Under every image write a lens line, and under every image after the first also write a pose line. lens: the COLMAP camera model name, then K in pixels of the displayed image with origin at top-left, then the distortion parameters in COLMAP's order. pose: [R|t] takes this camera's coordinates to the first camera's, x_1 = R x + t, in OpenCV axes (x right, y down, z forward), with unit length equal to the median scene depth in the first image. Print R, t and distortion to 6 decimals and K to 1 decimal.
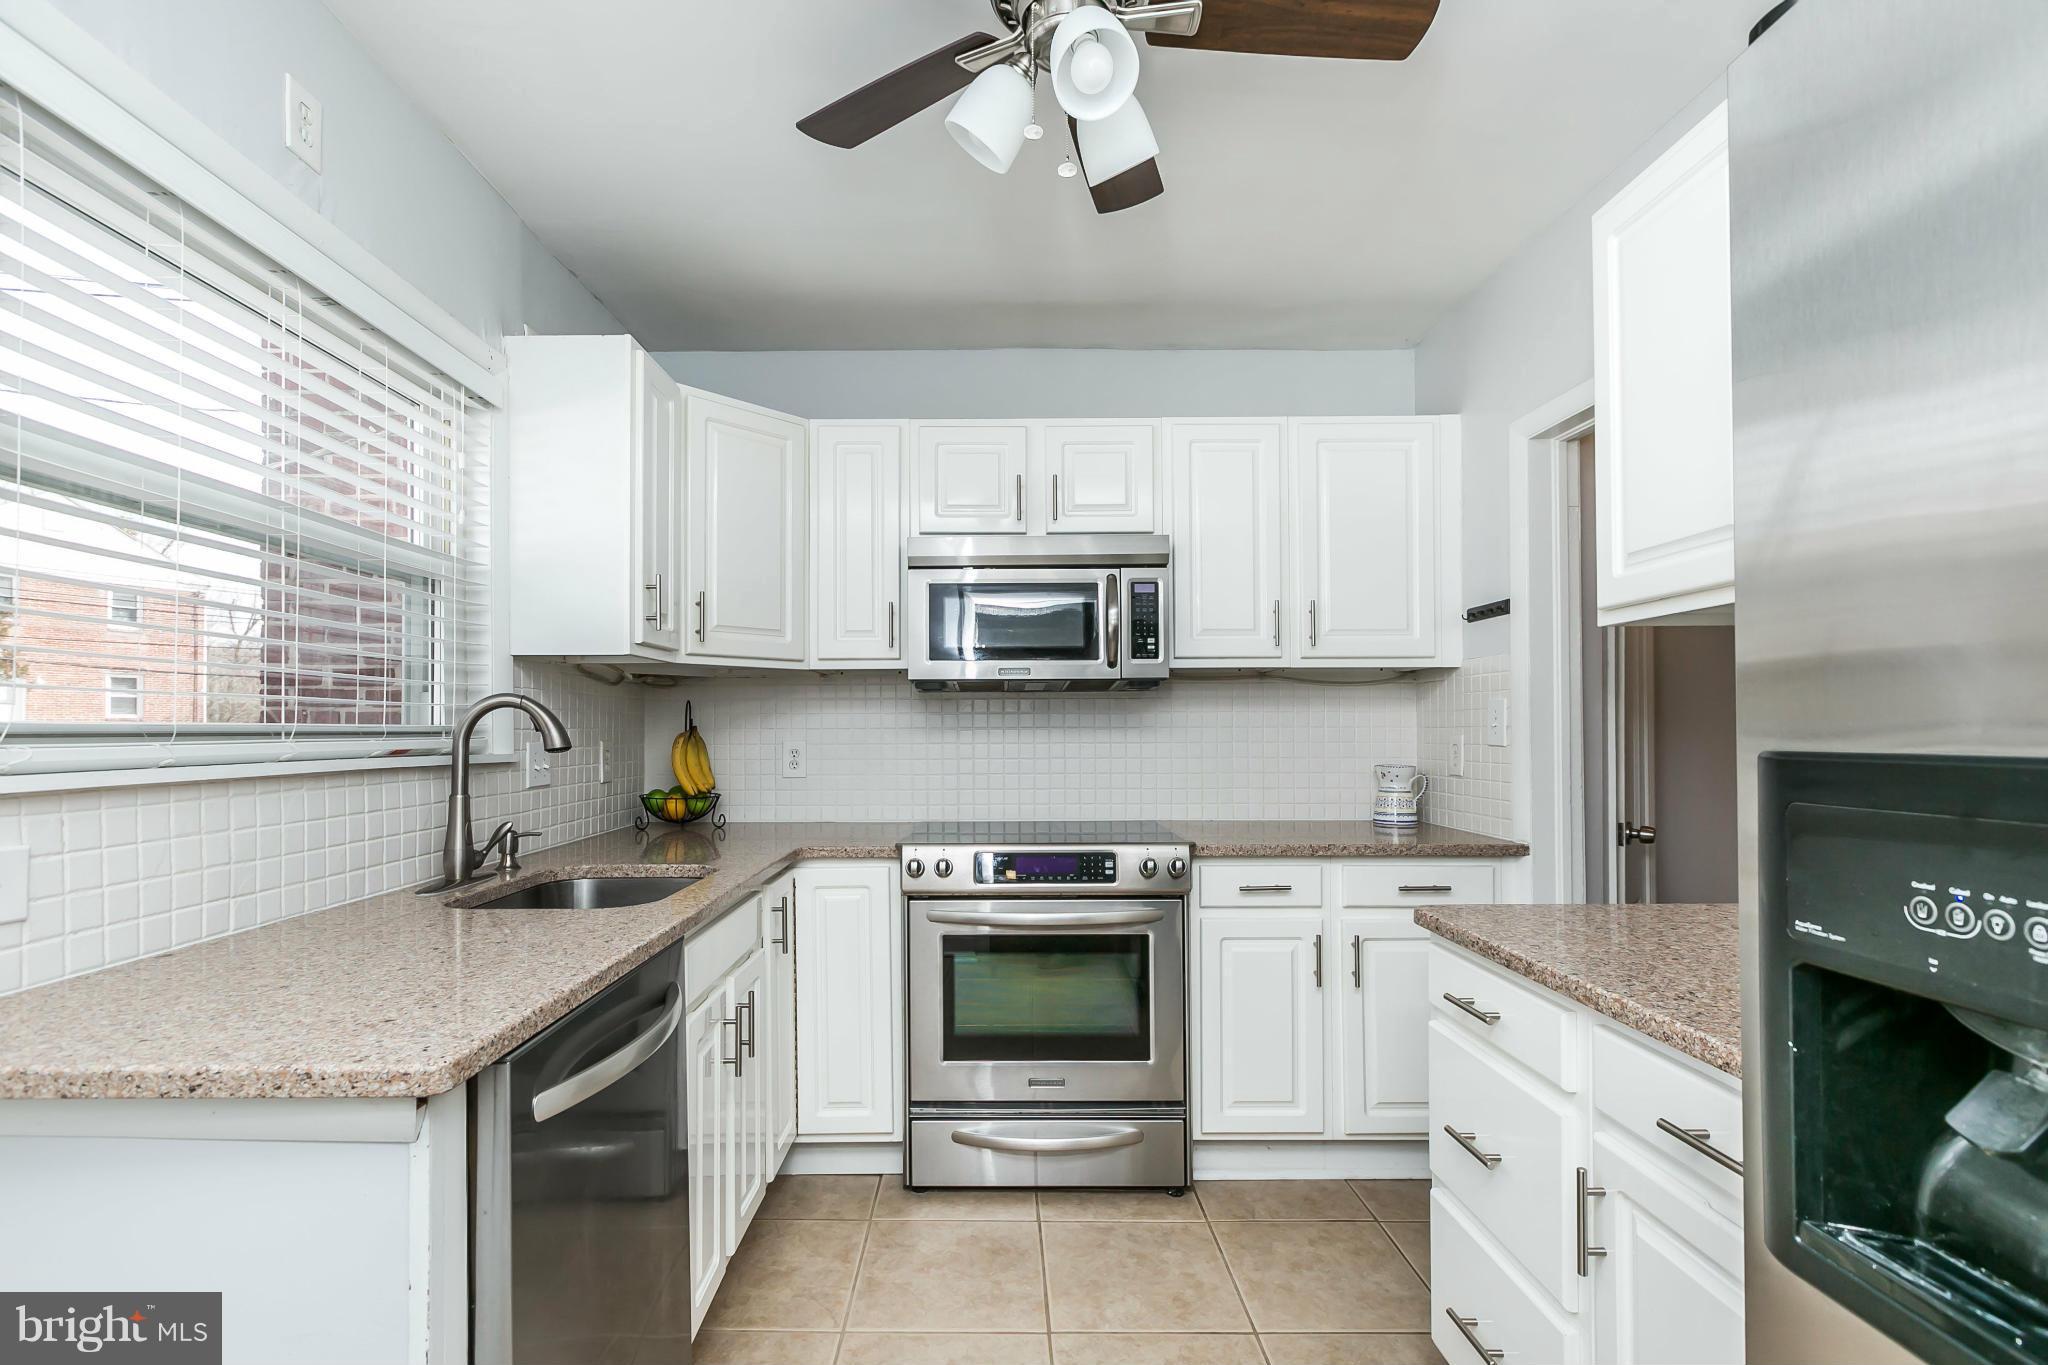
lens RADIAL K [[922.8, 0, 992.5], [0, 922.8, 710.9], [0, 0, 1]] dist [-0.001175, -0.000285]
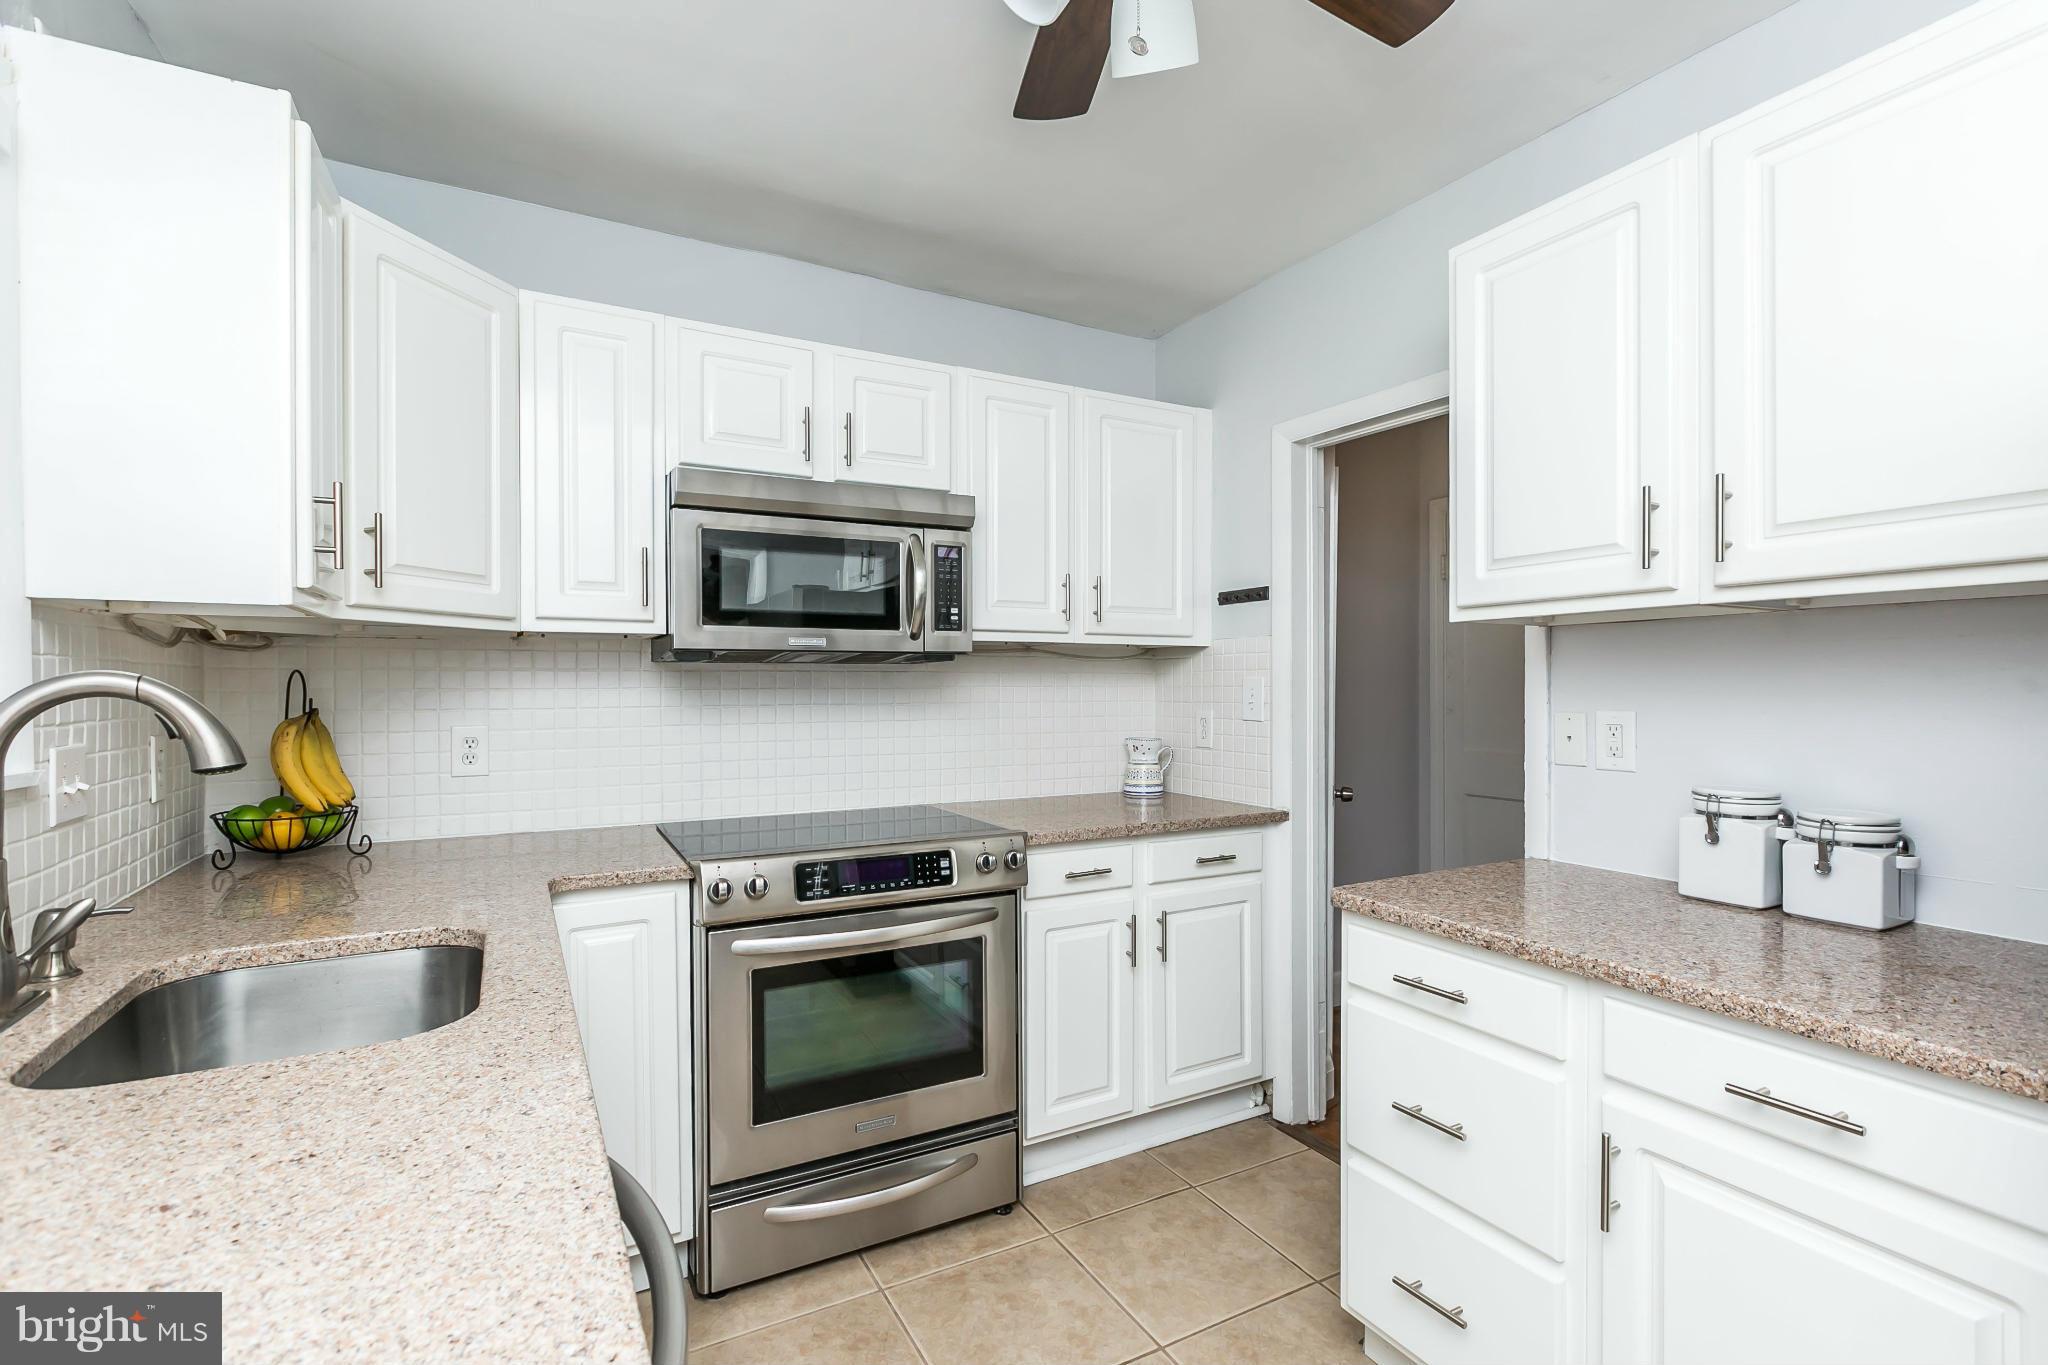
lens RADIAL K [[926.8, 0, 1017.0], [0, 926.8, 685.6], [0, 0, 1]] dist [0.000008, 0.000037]
pose [[0.877447, 0.000783, 0.479673, -0.235733], [-0.009207, 0.999842, 0.015209, -0.018813], [-0.479585, -0.017761, 0.877316, 0.185236]]
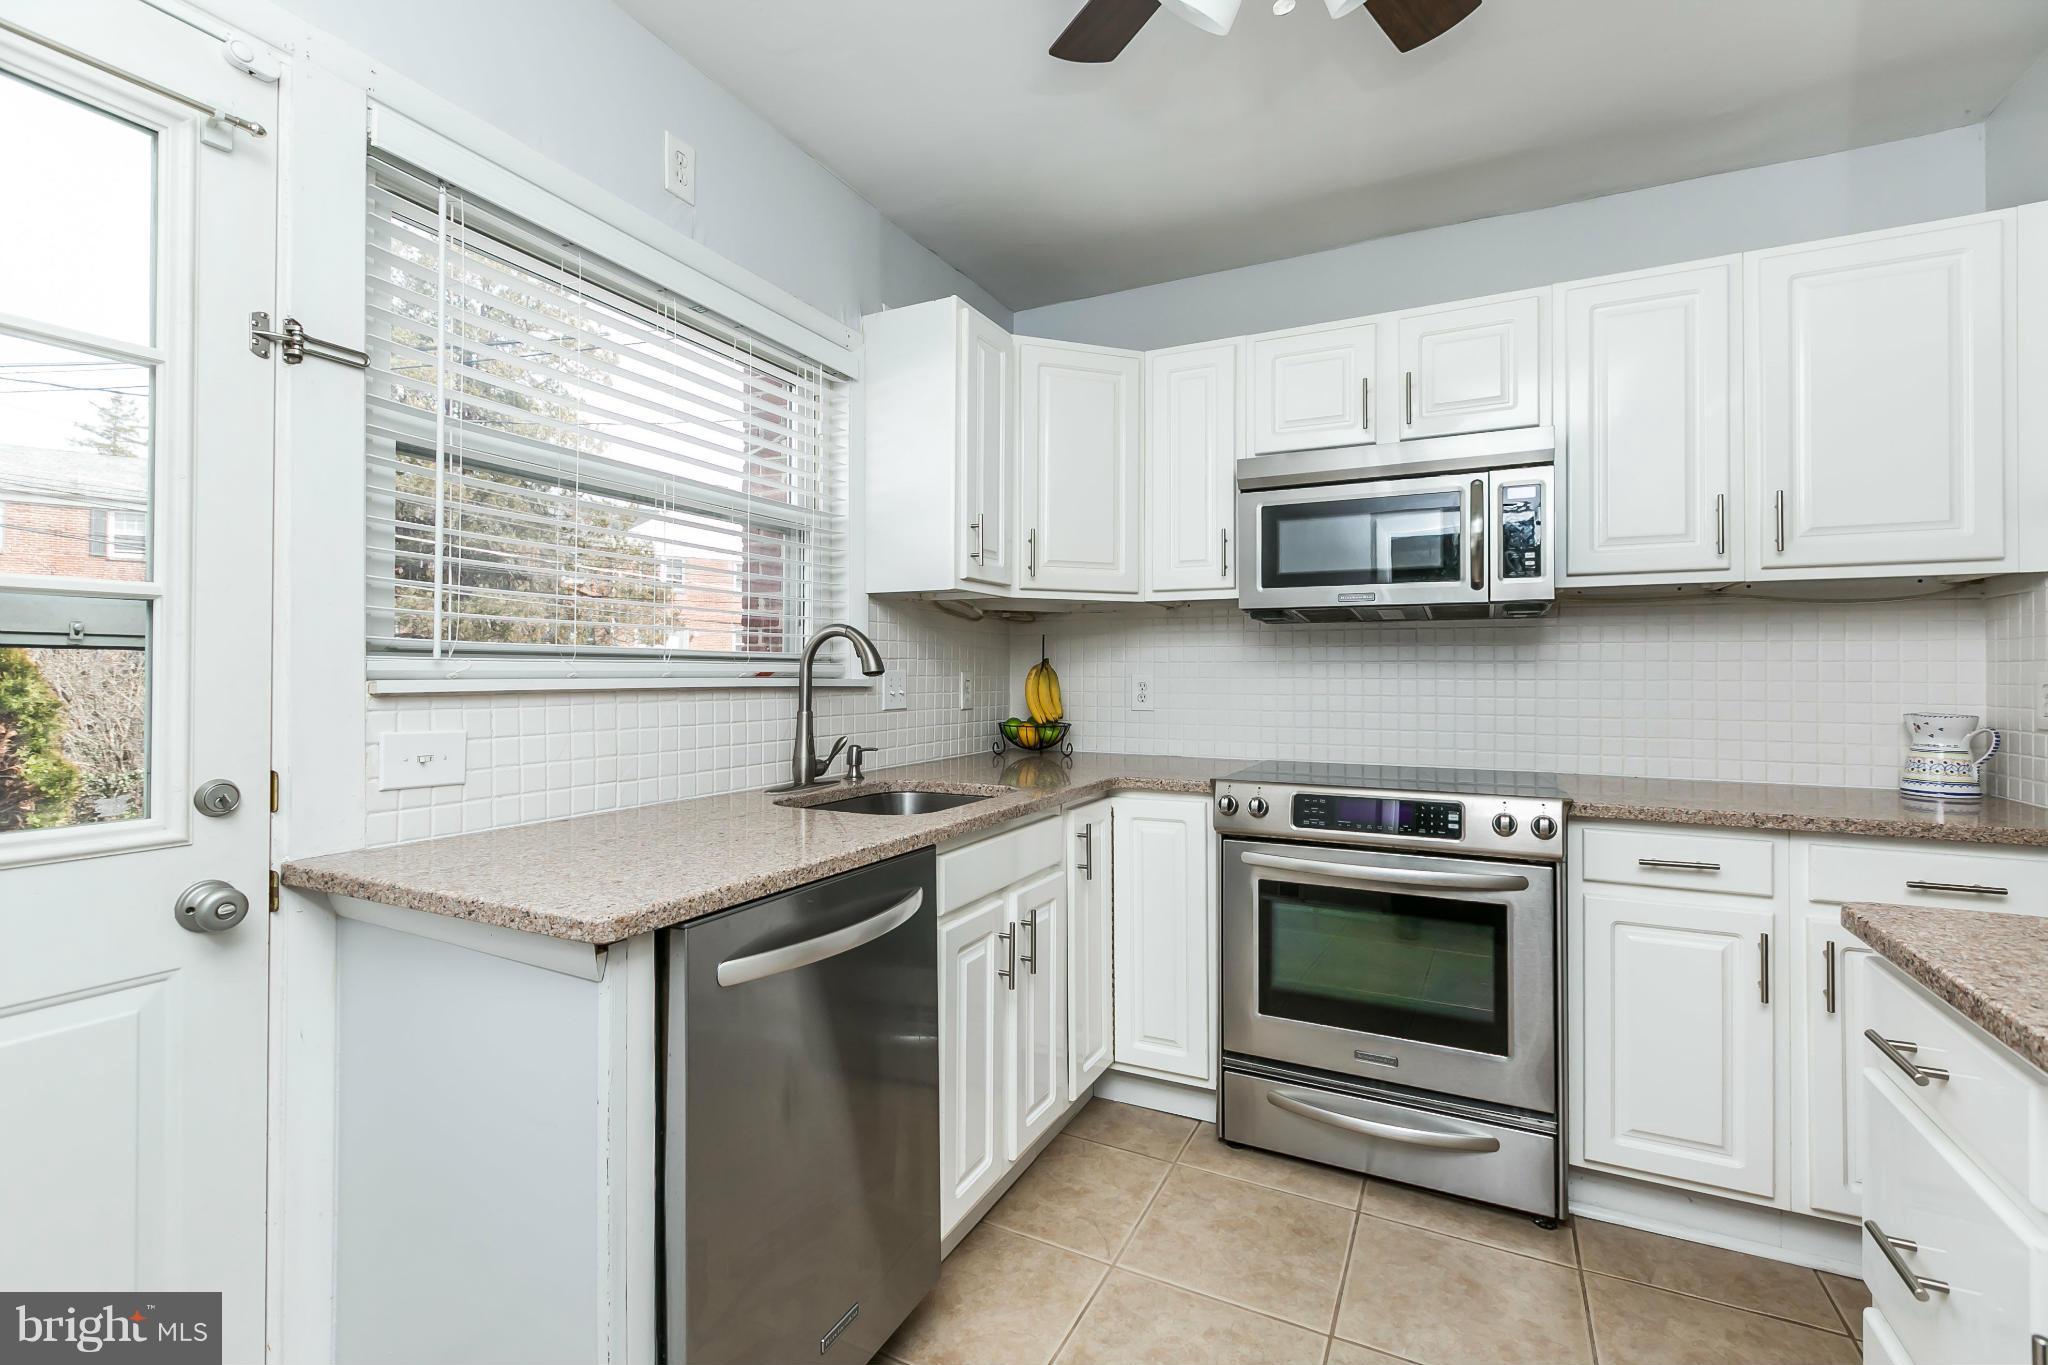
lens RADIAL K [[907.7, 0, 1025.2], [0, 907.7, 659.2], [0, 0, 1]] dist [-0.000320, -0.000449]
pose [[0.894317, 0.000466, -0.447434, 0.144962], [0.001112, 0.999994, 0.003264, 0.016163], [0.447433, -0.003417, 0.894311, 0.070364]]
